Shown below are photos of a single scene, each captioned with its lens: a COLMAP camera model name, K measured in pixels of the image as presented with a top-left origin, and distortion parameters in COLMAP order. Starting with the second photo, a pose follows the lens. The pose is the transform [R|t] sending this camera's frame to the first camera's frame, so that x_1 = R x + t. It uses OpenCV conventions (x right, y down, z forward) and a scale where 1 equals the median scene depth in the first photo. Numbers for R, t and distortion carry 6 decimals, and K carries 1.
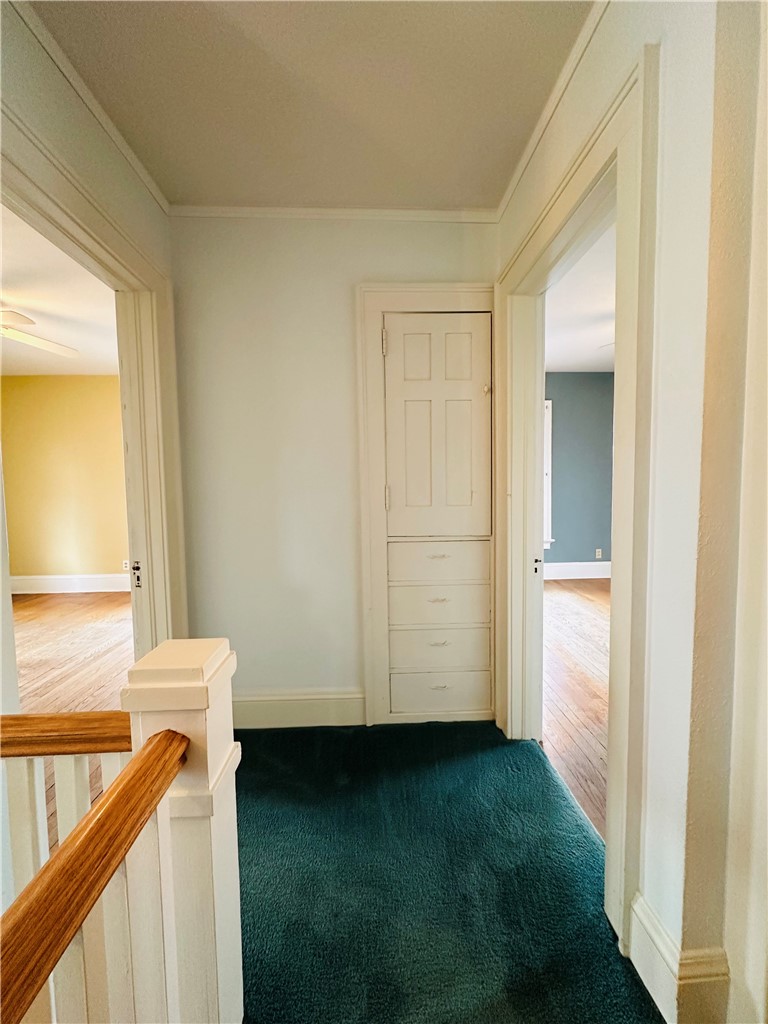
lens RADIAL K [[408.1, 0, 385.4], [0, 408.1, 513.0], [0, 0, 1]] dist [0.002351, 0.000222]
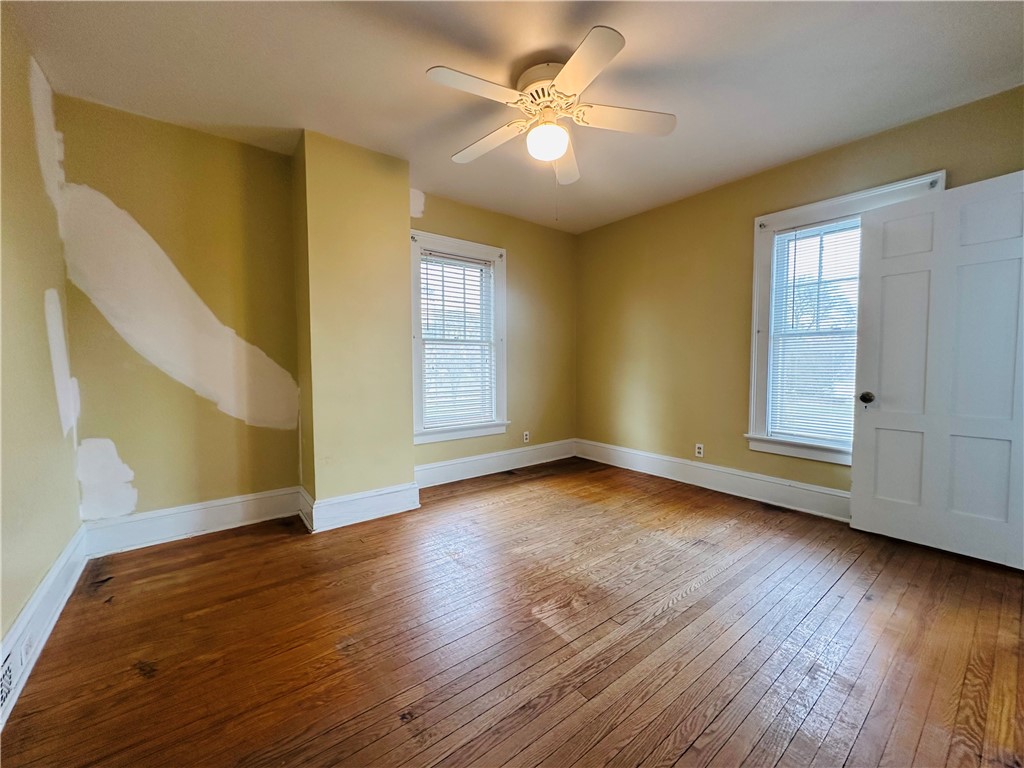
lens RADIAL K [[408.1, 0, 511.9], [0, 408.1, 385.3], [0, 0, 1]] dist [0.002351, 0.000222]
pose [[0.581883, 0.049761, -0.811749, -0.354175], [-0.051802, 0.998367, 0.024068, 0.014574], [0.811621, 0.028046, 0.583510, 0.432432]]
